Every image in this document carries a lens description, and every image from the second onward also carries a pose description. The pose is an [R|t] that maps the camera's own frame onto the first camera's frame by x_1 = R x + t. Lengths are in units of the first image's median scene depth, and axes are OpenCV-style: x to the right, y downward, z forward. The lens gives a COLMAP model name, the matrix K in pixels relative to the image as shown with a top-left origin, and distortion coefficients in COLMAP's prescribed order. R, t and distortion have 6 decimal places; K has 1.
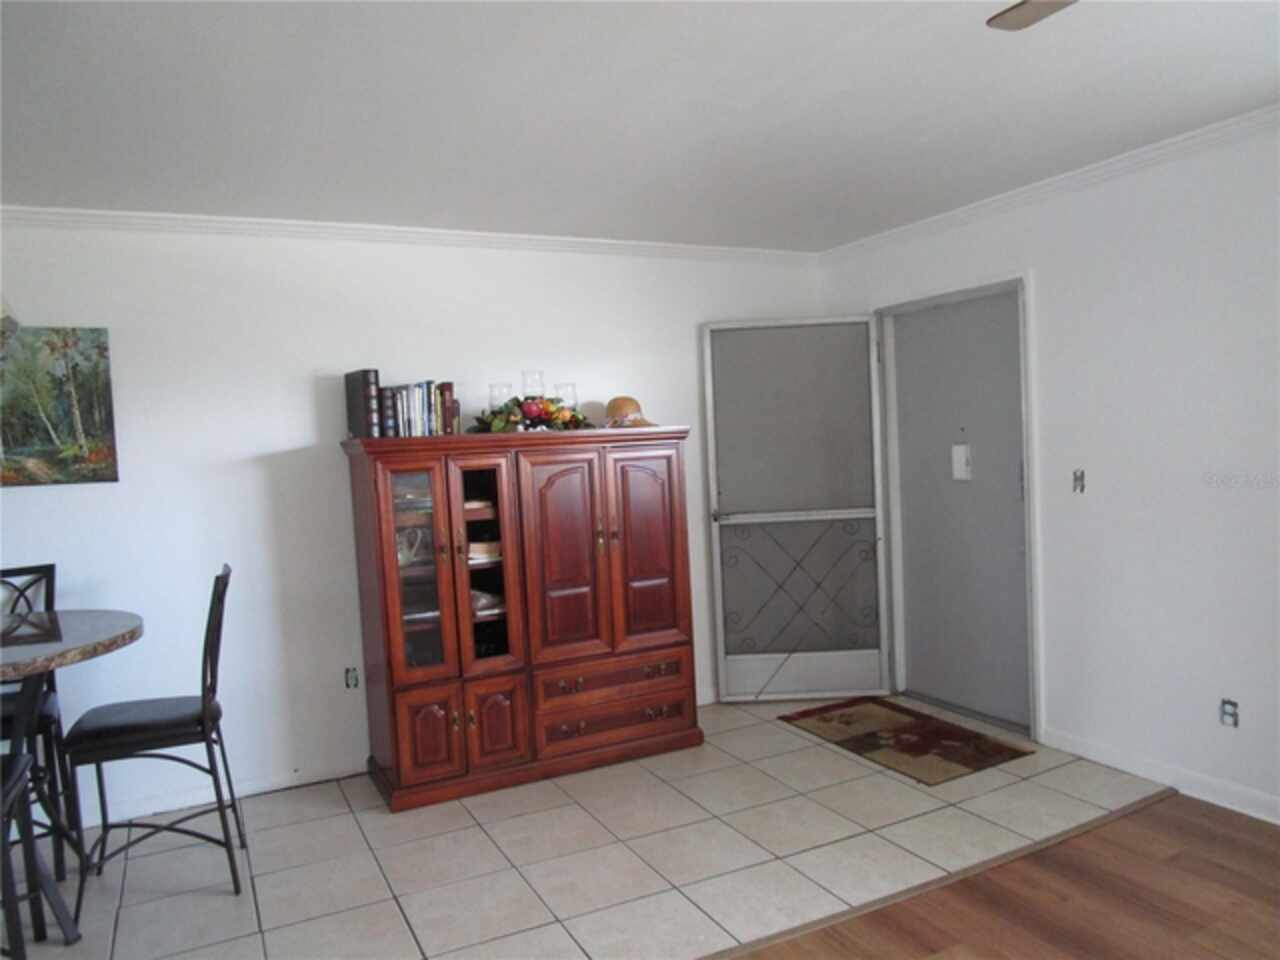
lens RADIAL K [[911.8, 0, 636.7], [0, 911.8, 481.9], [0, 0, 1]] dist [-0.024552, 0.003389]
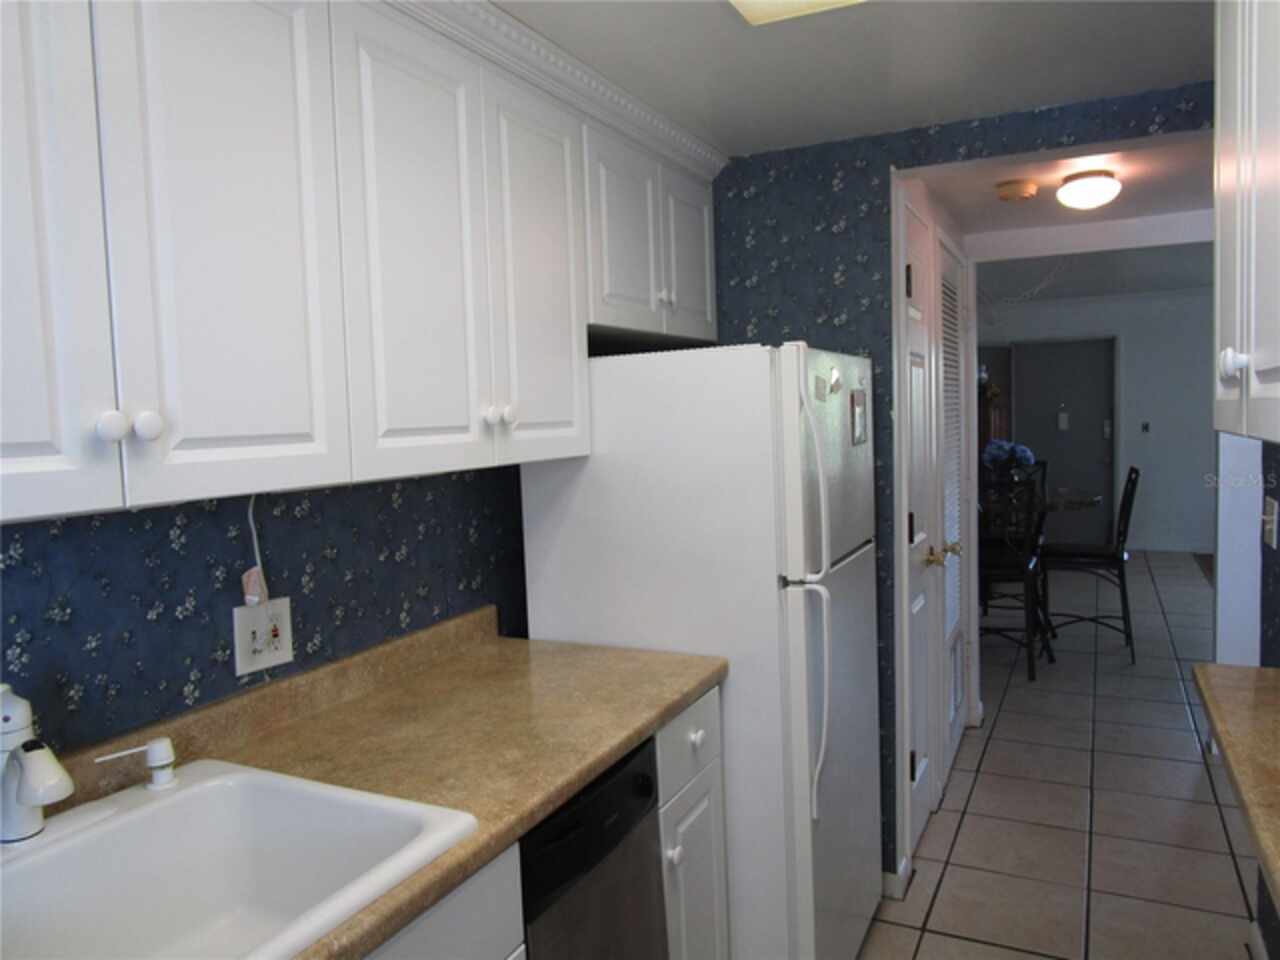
lens RADIAL K [[895.4, 0, 629.0], [0, 895.4, 481.3], [0, 0, 1]] dist [-0.014285, -0.002772]
pose [[0.809493, -0.020631, 0.586767, -1.907833], [0.017694, 0.999786, 0.010742, 0.088269], [-0.586863, 0.001687, 0.809685, -0.081097]]
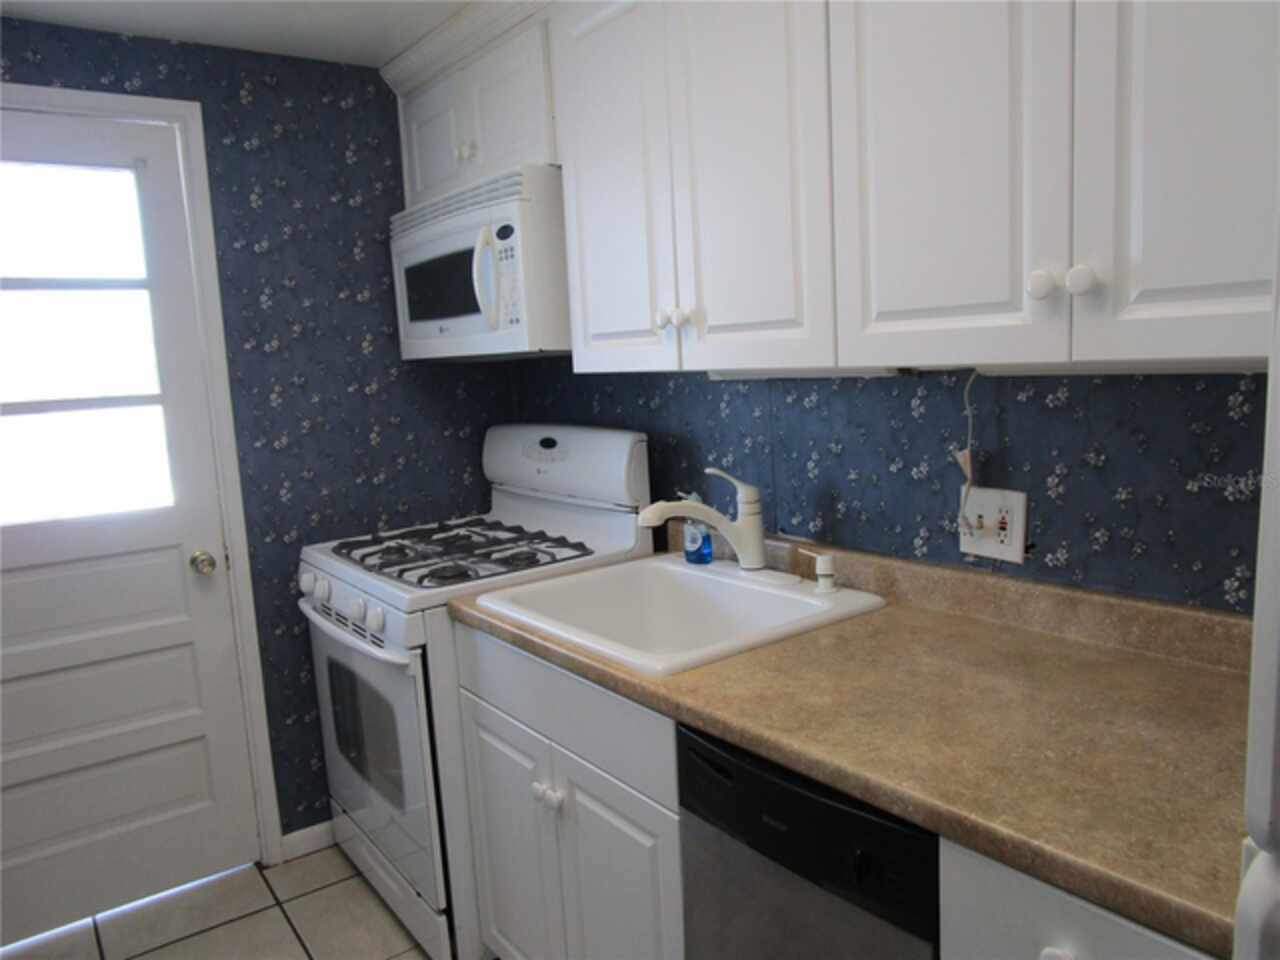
lens RADIAL K [[895.4, 0, 629.0], [0, 895.4, 481.3], [0, 0, 1]] dist [-0.014285, -0.002772]
pose [[0.193911, 0.187293, -0.962974, -1.820983], [0.005665, 0.981376, 0.192013, 0.083887], [0.981003, -0.042689, 0.189239, -0.042351]]
